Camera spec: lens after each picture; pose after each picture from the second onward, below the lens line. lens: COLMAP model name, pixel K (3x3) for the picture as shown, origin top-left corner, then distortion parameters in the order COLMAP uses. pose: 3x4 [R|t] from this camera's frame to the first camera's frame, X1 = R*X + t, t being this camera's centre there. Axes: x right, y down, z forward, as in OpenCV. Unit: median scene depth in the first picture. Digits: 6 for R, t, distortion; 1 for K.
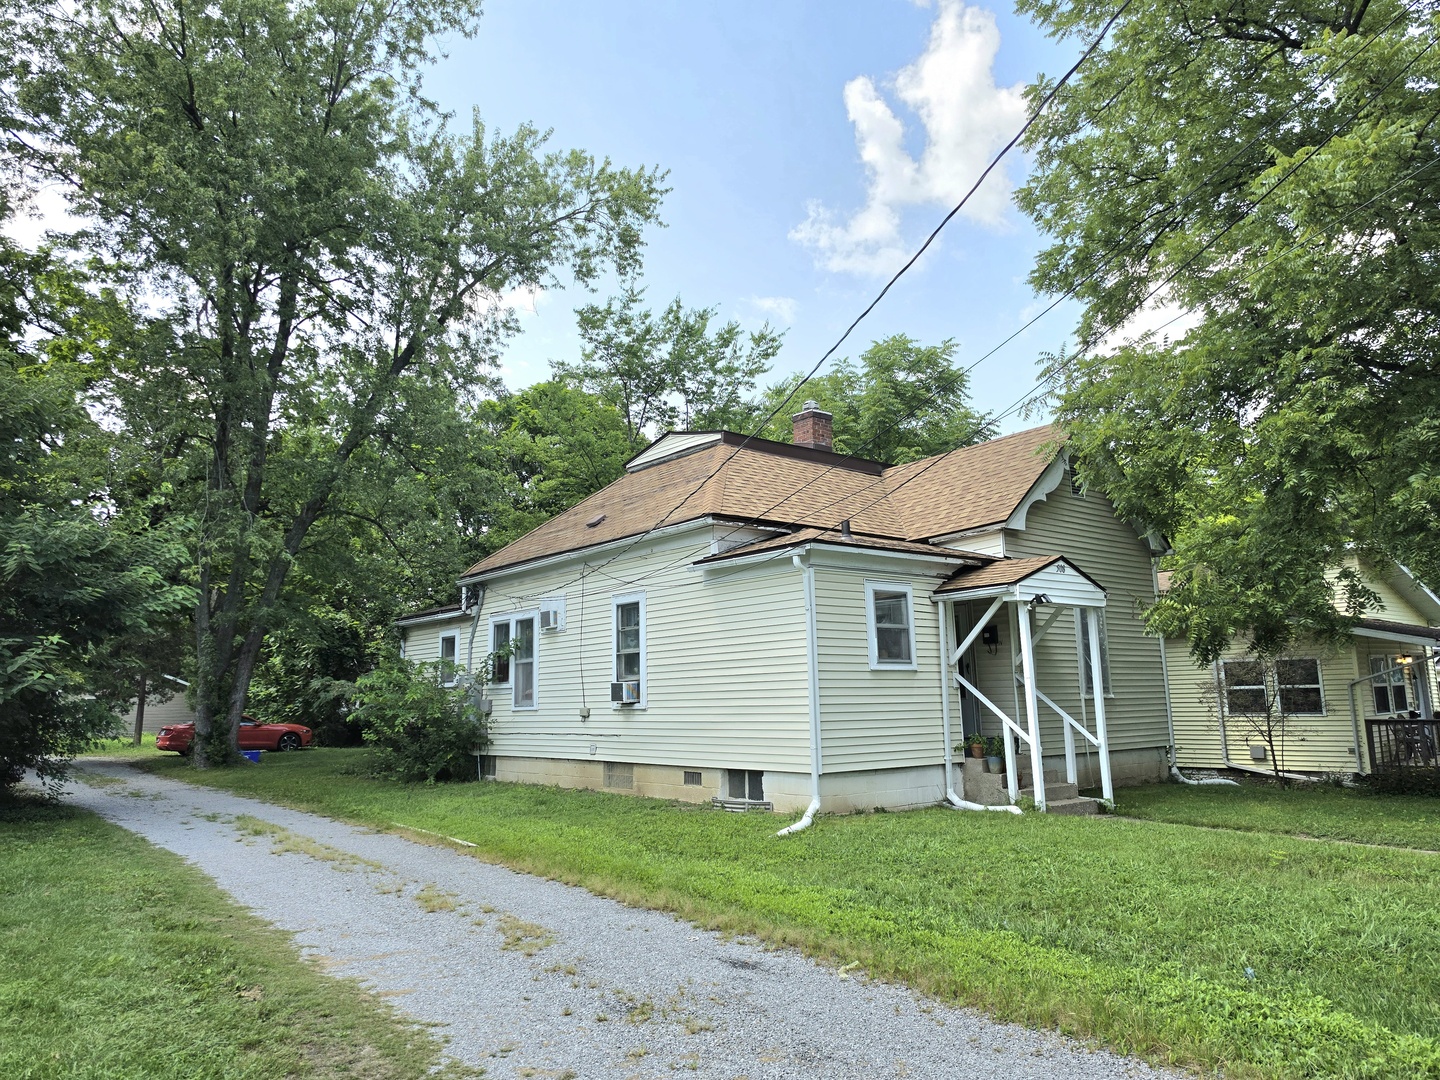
lens RADIAL K [[981.3, 0, 701.1], [0, 981.3, 521.1], [0, 0, 1]] dist [0.108686, -0.156917]
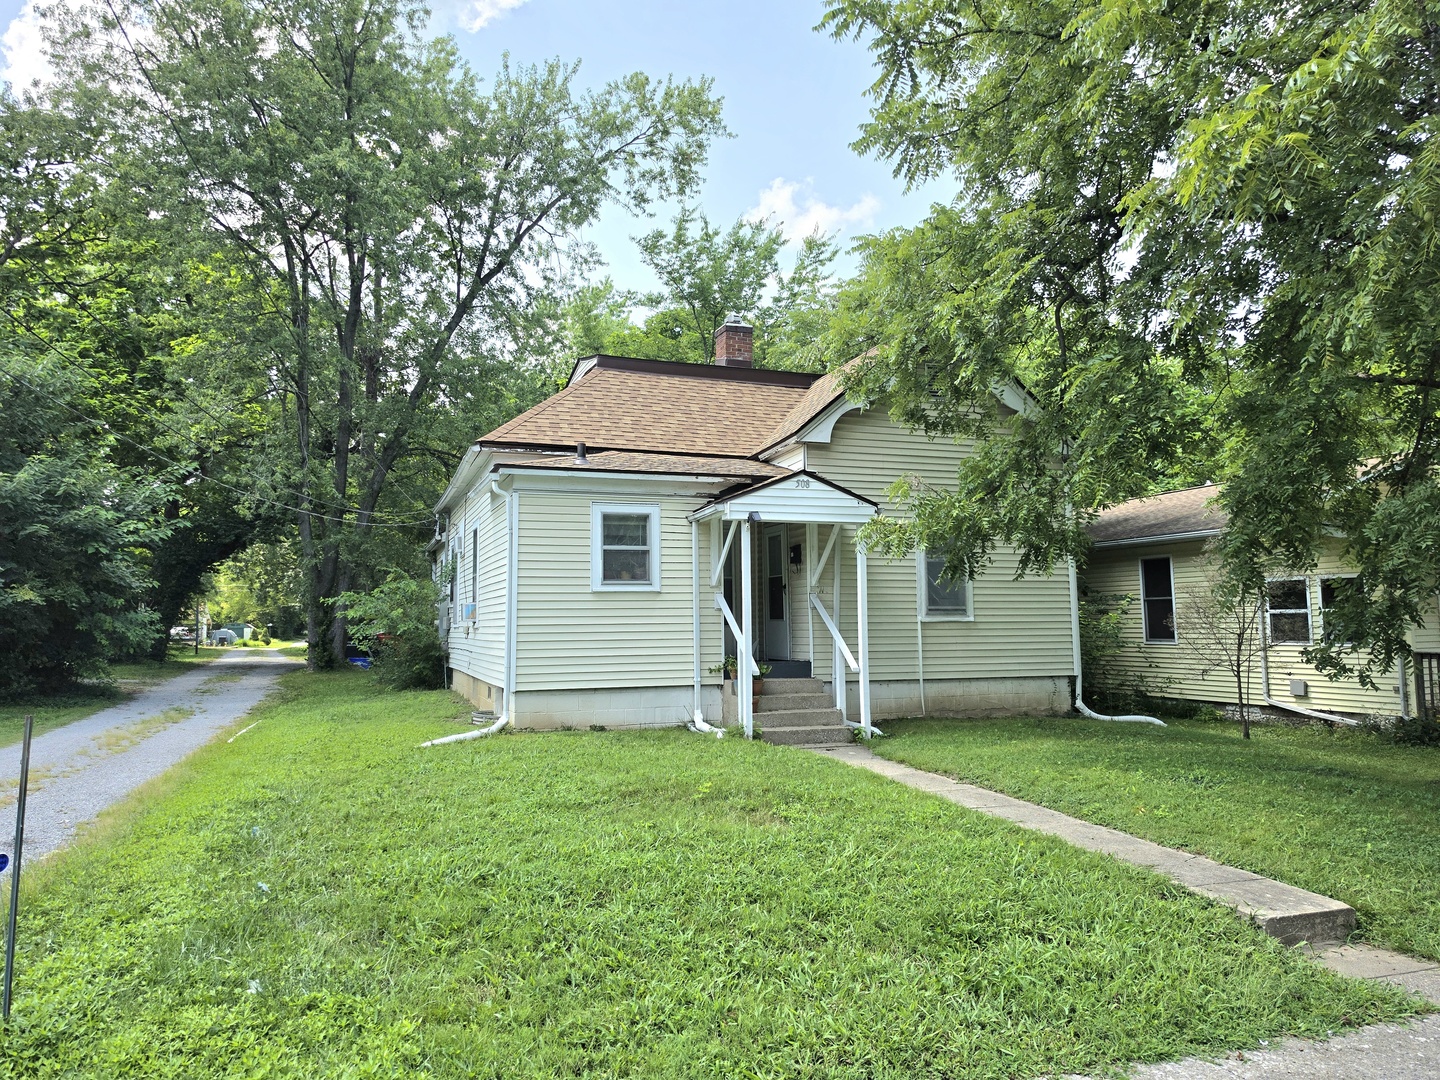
lens RADIAL K [[981.3, 0, 701.1], [0, 981.3, 521.1], [0, 0, 1]] dist [0.108686, -0.156917]
pose [[0.943309, -0.021501, -0.331218, 0.474924], [0.048135, 0.996212, 0.072417, 0.009379], [0.328407, -0.084255, 0.940771, 0.078419]]
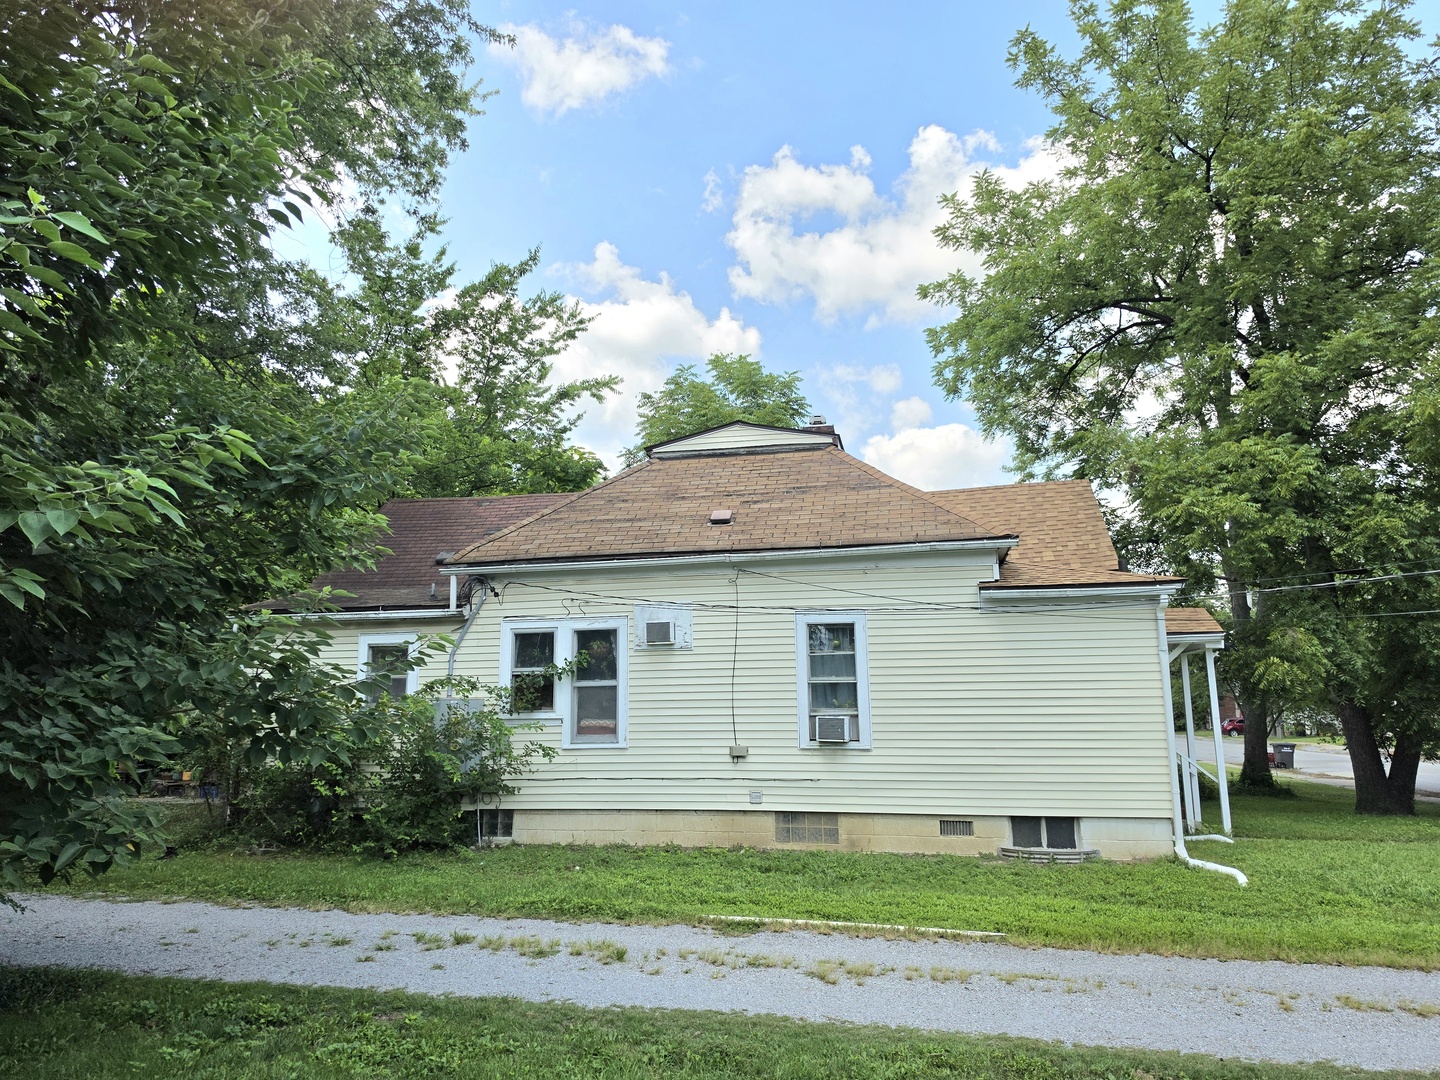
lens RADIAL K [[981.3, 0, 701.1], [0, 981.3, 521.1], [0, 0, 1]] dist [0.108686, -0.156917]
pose [[0.778409, 0.119685, 0.616243, -0.652990], [-0.116123, 0.992168, -0.046014, 0.044849], [-0.616924, -0.035742, 0.786211, 0.376411]]
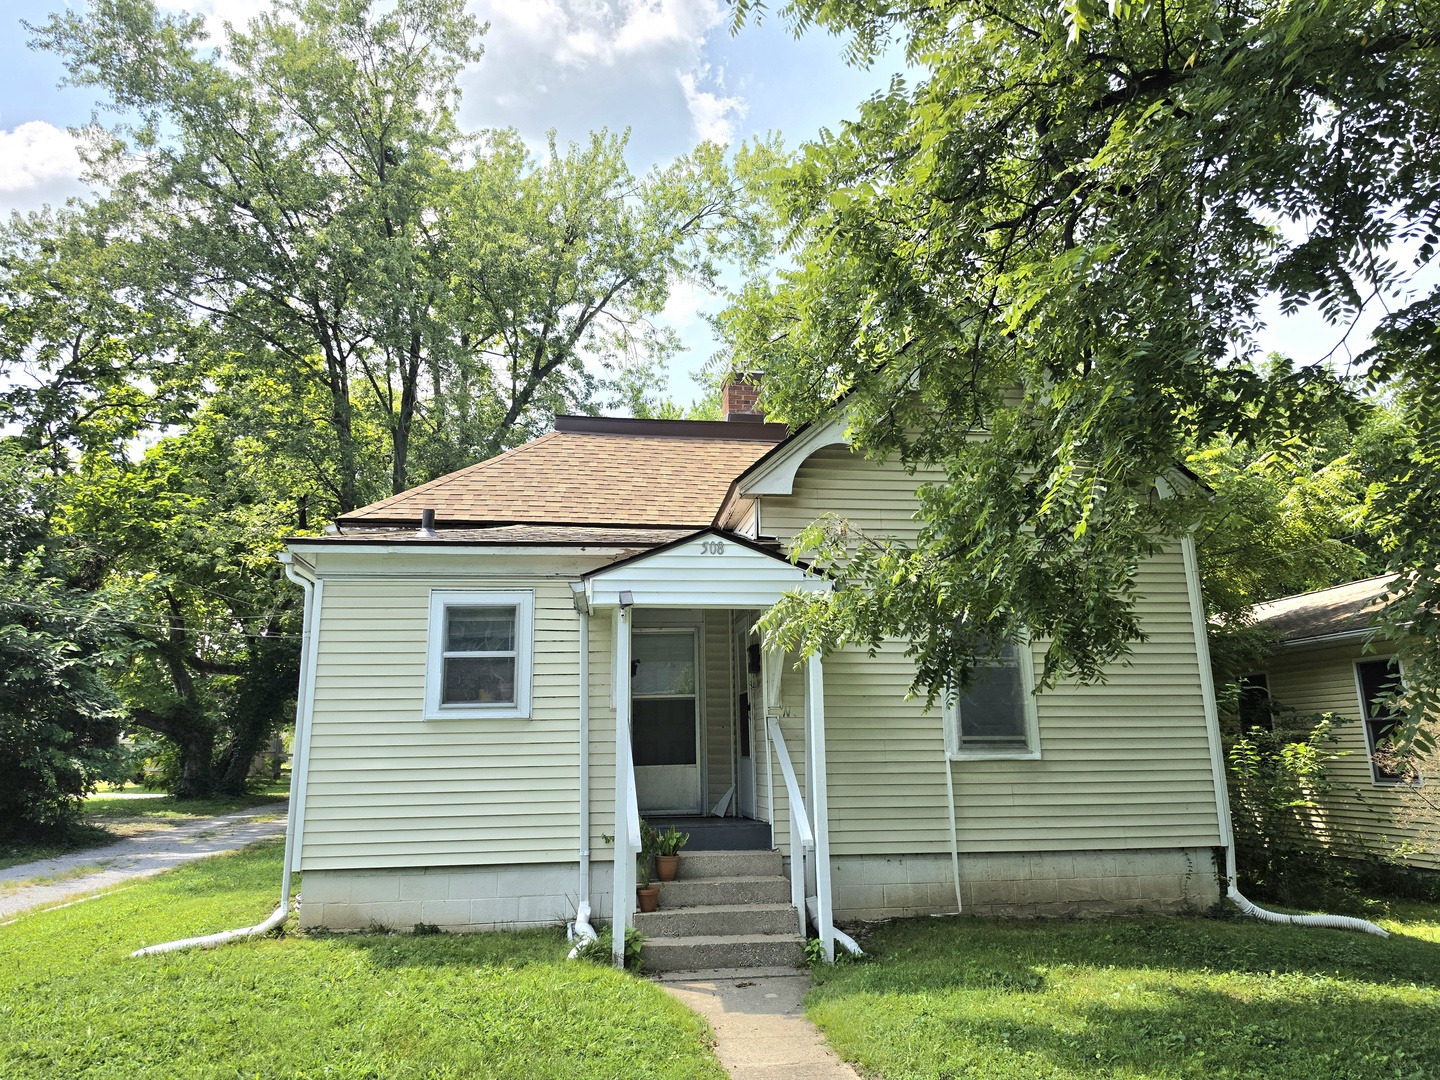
lens RADIAL K [[981.3, 0, 701.1], [0, 981.3, 521.1], [0, 0, 1]] dist [0.108686, -0.156917]
pose [[0.856017, -0.106689, -0.505818, 0.547897], [0.086762, 0.994243, -0.062879, 0.056609], [0.509614, 0.009940, 0.860345, 0.388573]]
